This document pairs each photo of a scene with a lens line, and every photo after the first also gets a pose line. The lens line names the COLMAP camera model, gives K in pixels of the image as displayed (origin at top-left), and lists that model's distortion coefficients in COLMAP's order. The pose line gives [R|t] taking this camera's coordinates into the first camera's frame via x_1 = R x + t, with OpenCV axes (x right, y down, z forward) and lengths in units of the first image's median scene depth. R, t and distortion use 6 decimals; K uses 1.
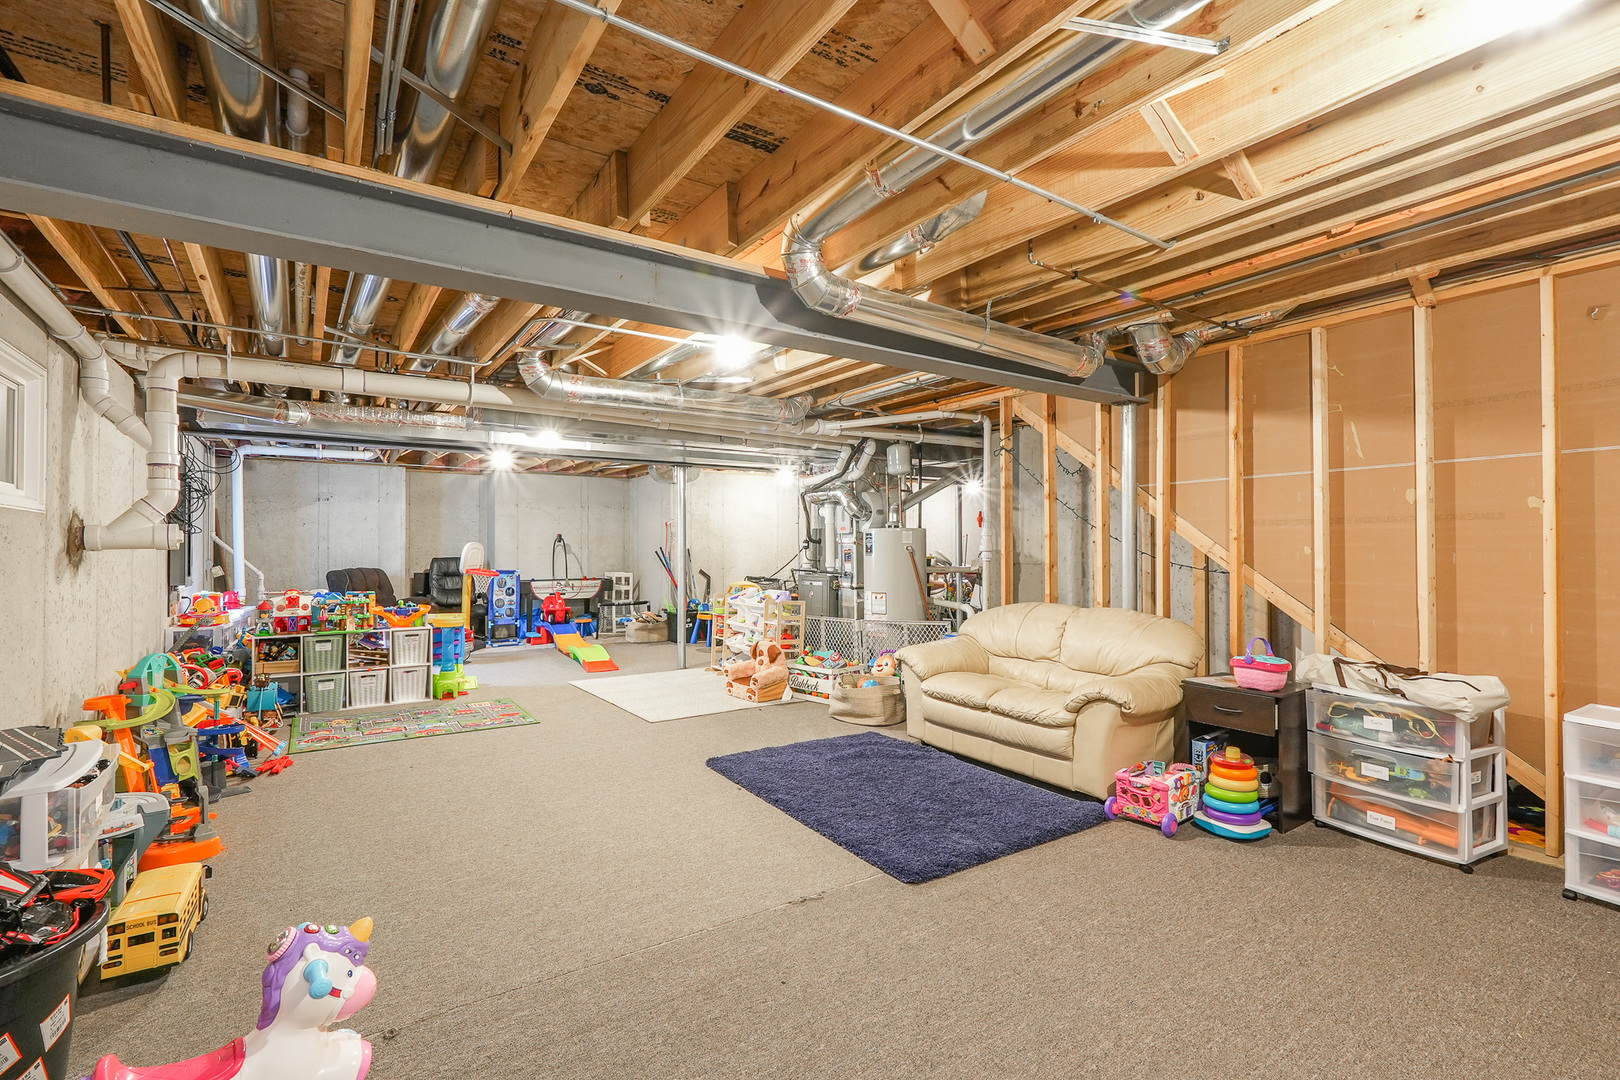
lens RADIAL K [[740.1, 0, 806.5], [0, 740.1, 540.7], [0, 0, 1]] dist [-0.018249, 0.009596]
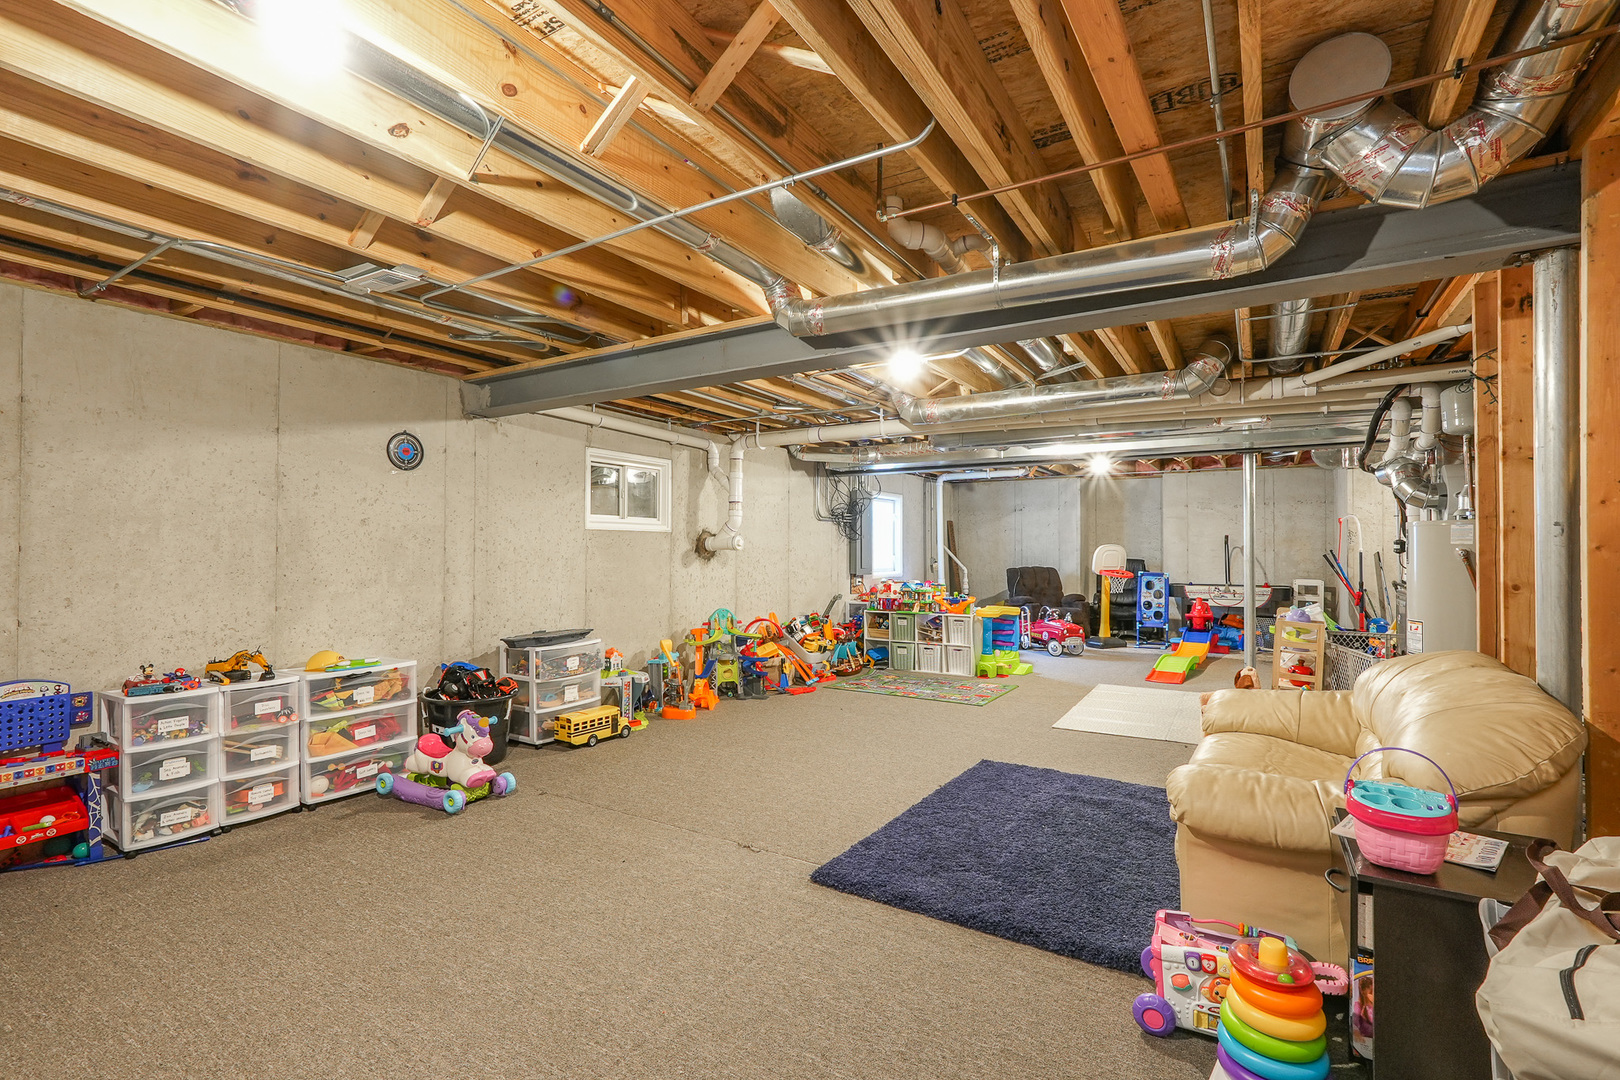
lens RADIAL K [[740.1, 0, 806.5], [0, 740.1, 540.7], [0, 0, 1]] dist [-0.018249, 0.009596]
pose [[0.412377, -0.007210, -0.910985, 0.508311], [0.005579, 0.999970, -0.005389, -0.000415], [0.910996, -0.002860, 0.412405, 0.267784]]
